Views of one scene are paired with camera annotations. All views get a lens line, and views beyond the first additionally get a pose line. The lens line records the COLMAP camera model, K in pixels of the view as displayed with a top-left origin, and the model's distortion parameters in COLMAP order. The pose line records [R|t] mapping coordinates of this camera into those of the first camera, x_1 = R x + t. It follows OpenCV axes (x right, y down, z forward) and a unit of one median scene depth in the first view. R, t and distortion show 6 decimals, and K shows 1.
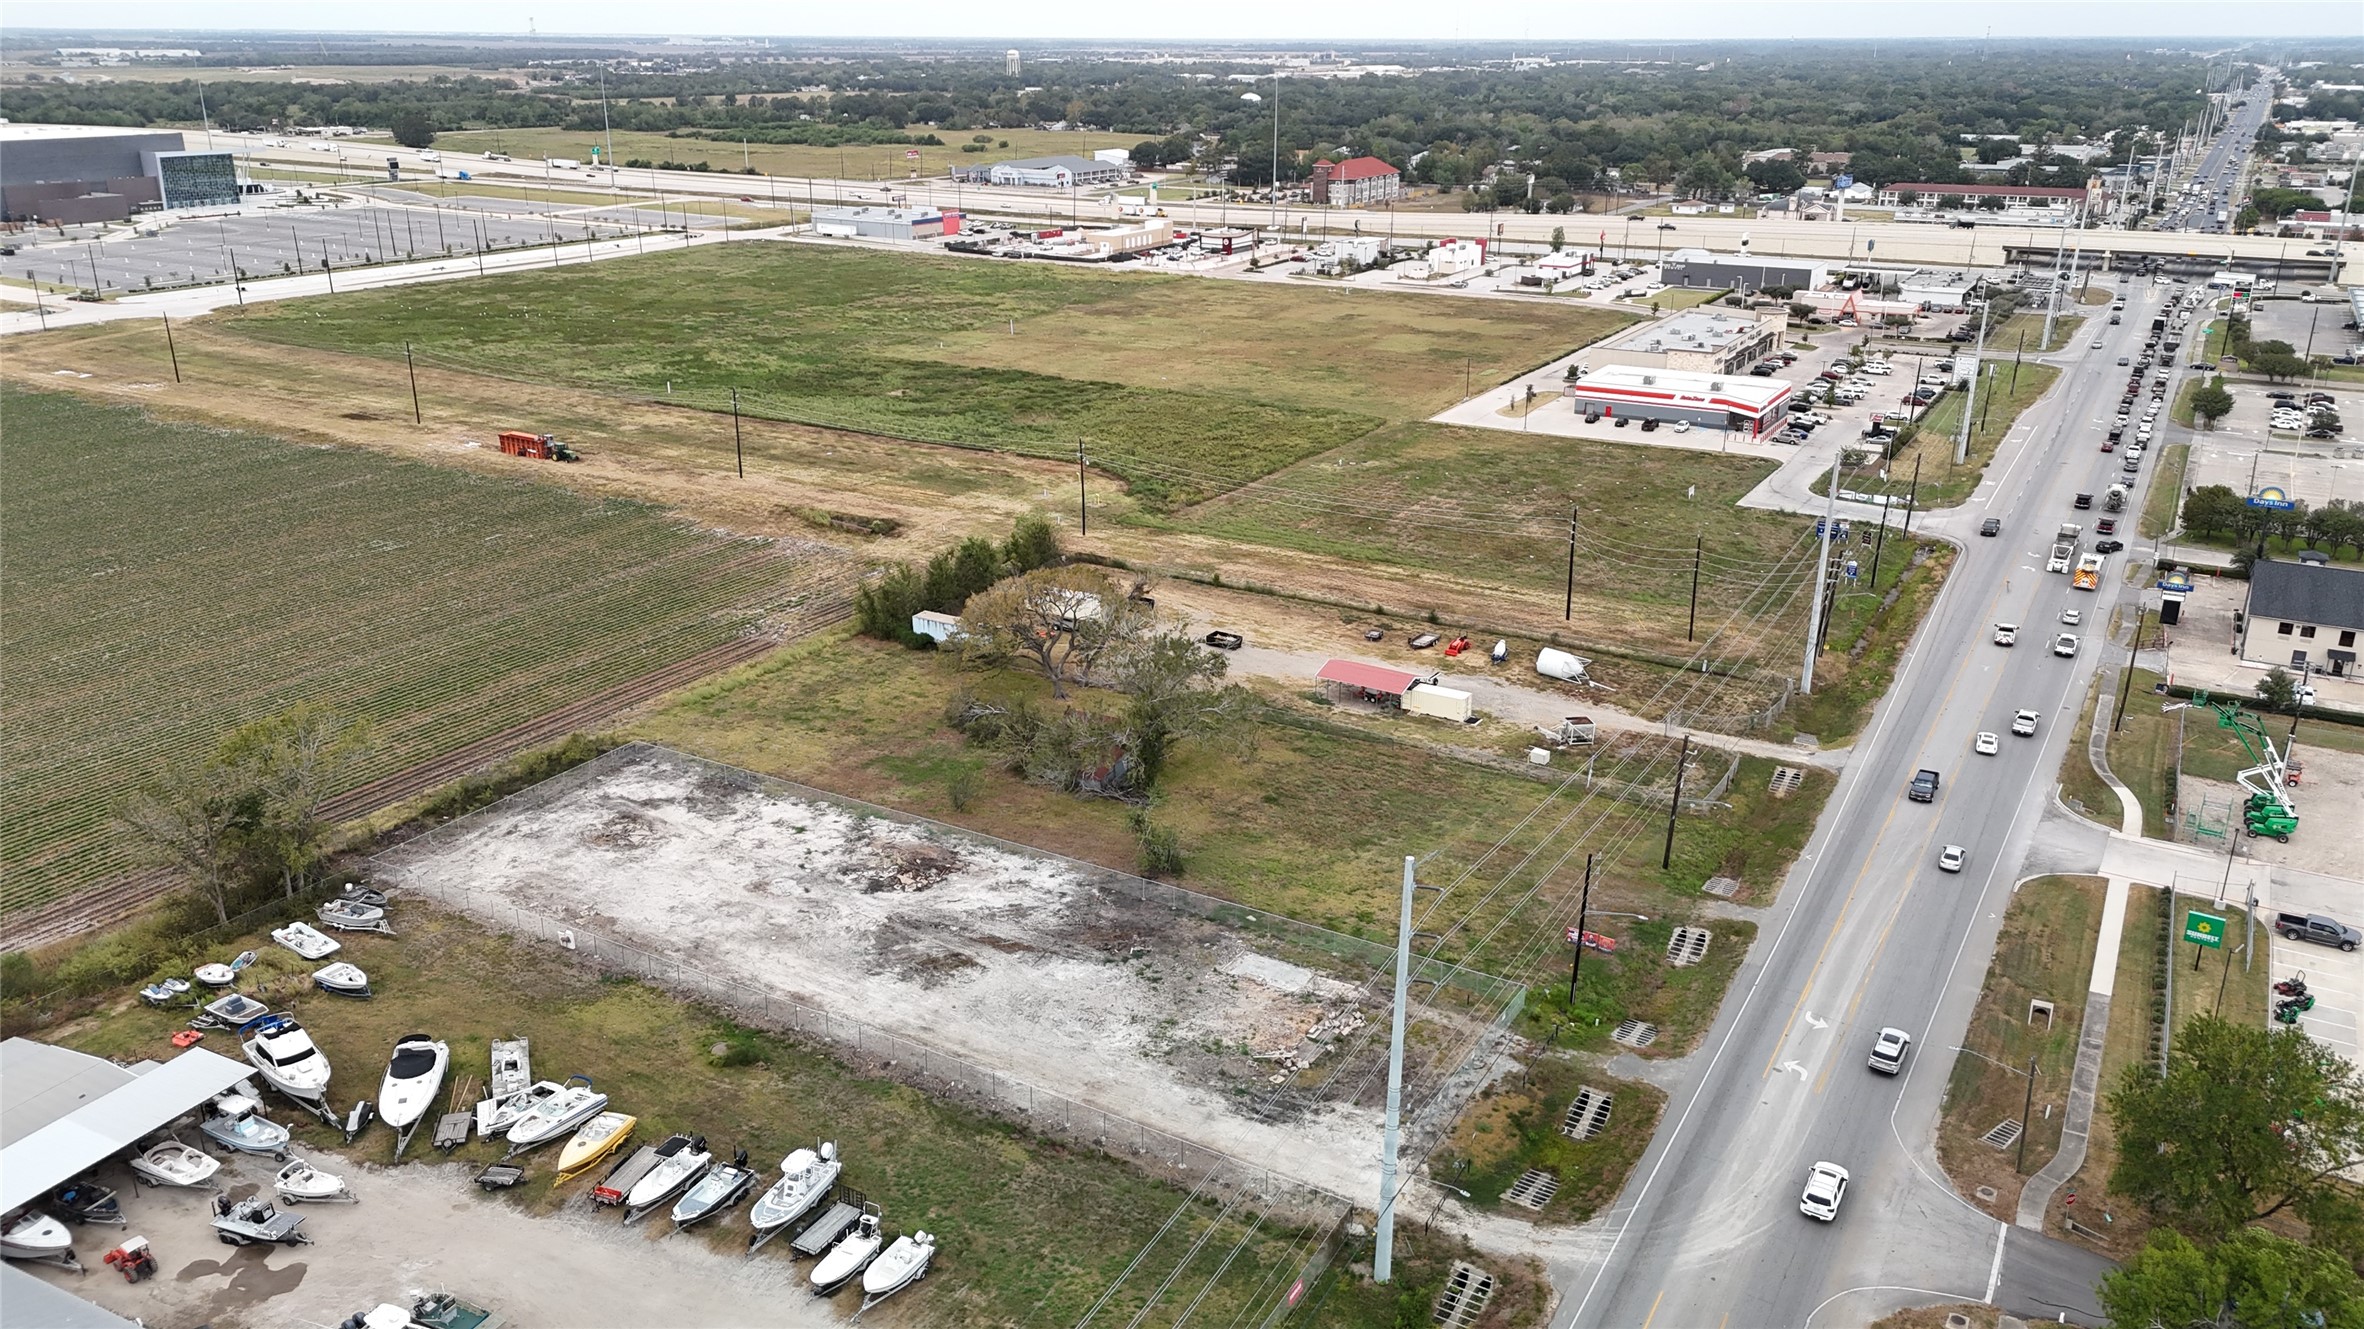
lens RADIAL K [[1729.4, 0, 1195.9], [0, 1729.4, 668.8], [0, 0, 1]] dist [0.077827, -0.076365]
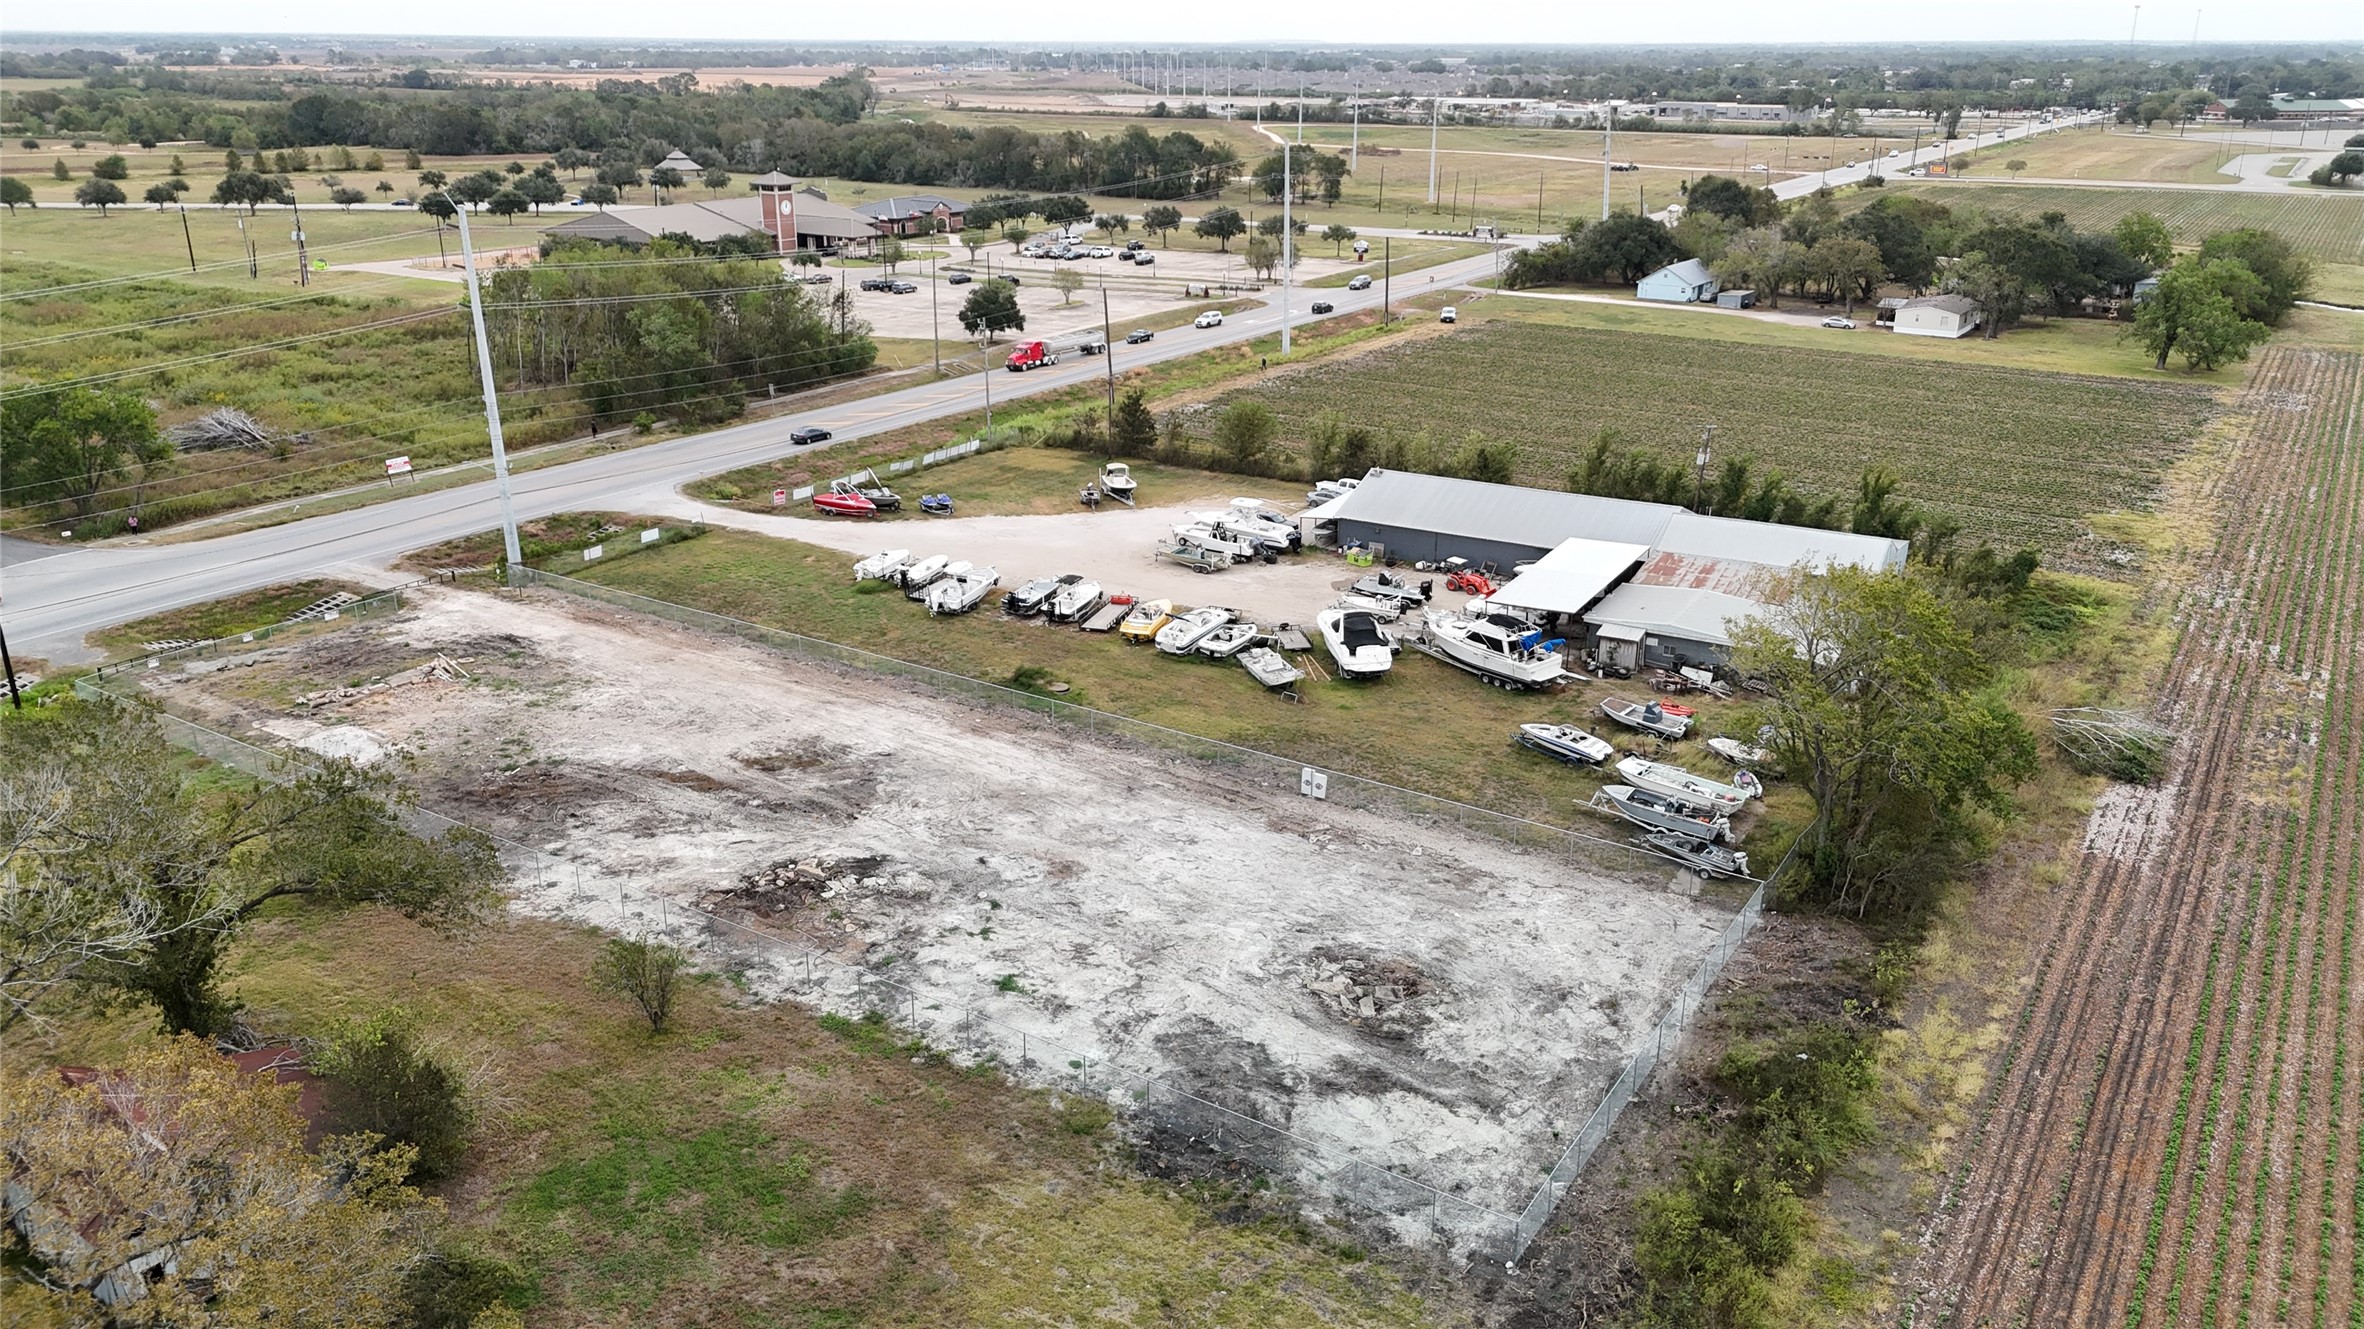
lens RADIAL K [[1729.4, 0, 1199.7], [0, 1729.4, 665.6], [0, 0, 1]] dist [0.077827, -0.076365]
pose [[-0.998806, -0.024143, 0.042470, -0.287195], [0.008663, 0.768035, 0.640349, -0.268800], [-0.048078, 0.639952, -0.766909, 1.256351]]
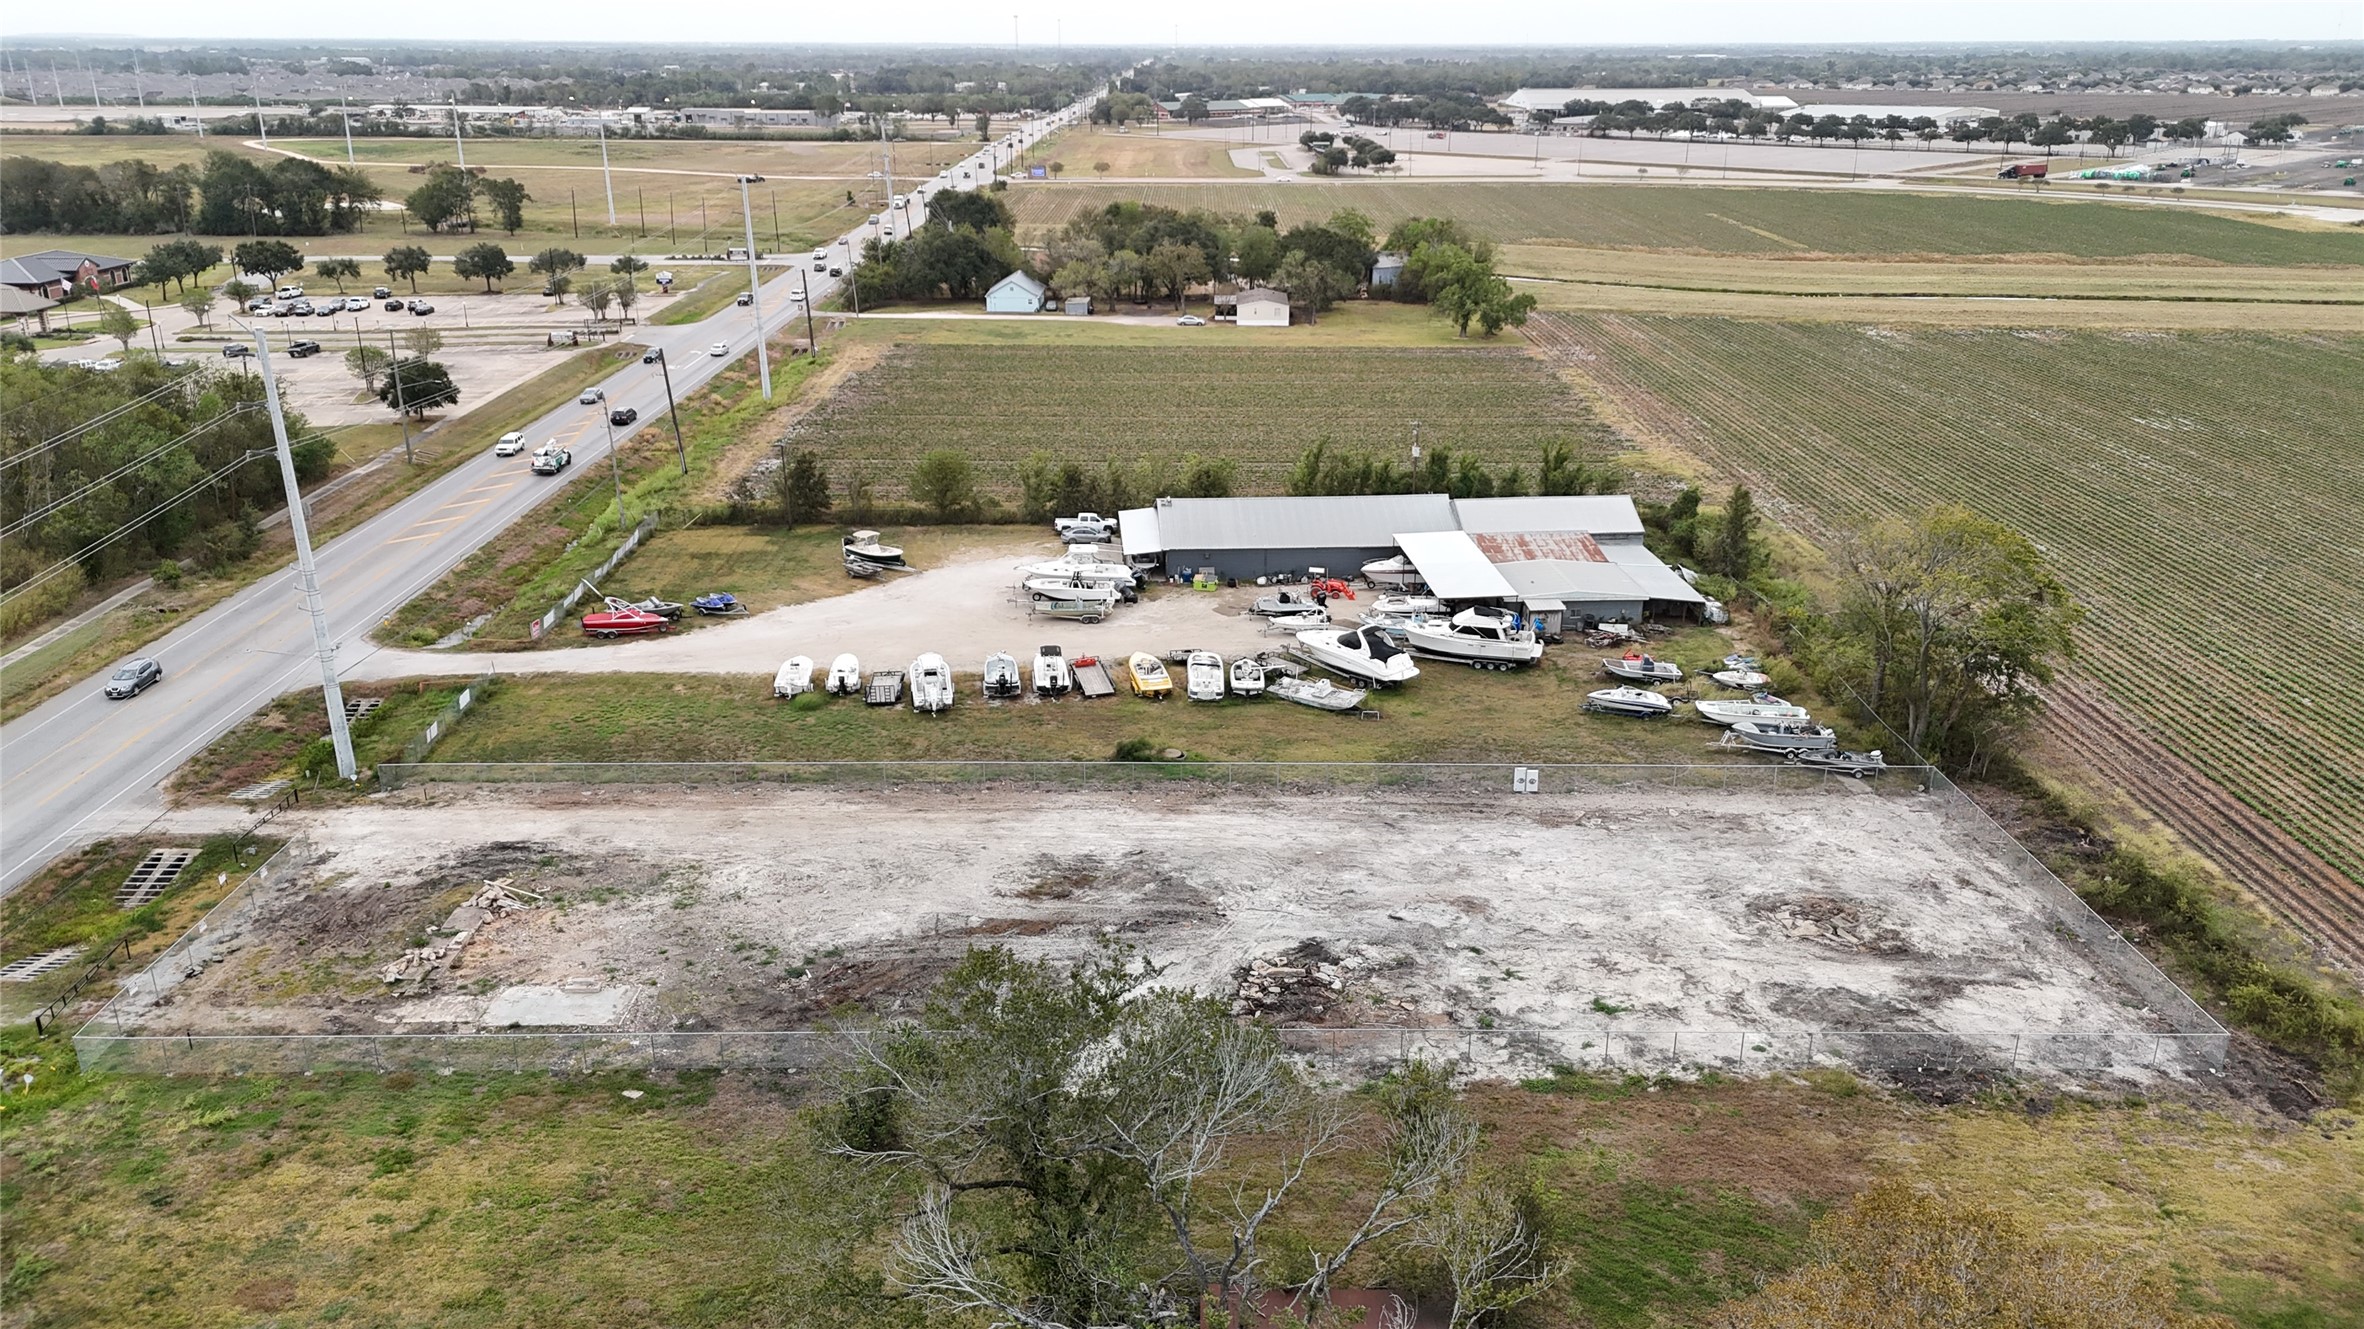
lens RADIAL K [[1729.4, 0, 1193.3], [0, 1729.4, 655.2], [0, 0, 1]] dist [0.077827, -0.076365]
pose [[-0.860352, 0.164536, -0.482414, 0.103353], [-0.179390, 0.788160, 0.588747, -0.259416], [0.477089, 0.593069, -0.648579, 1.166309]]
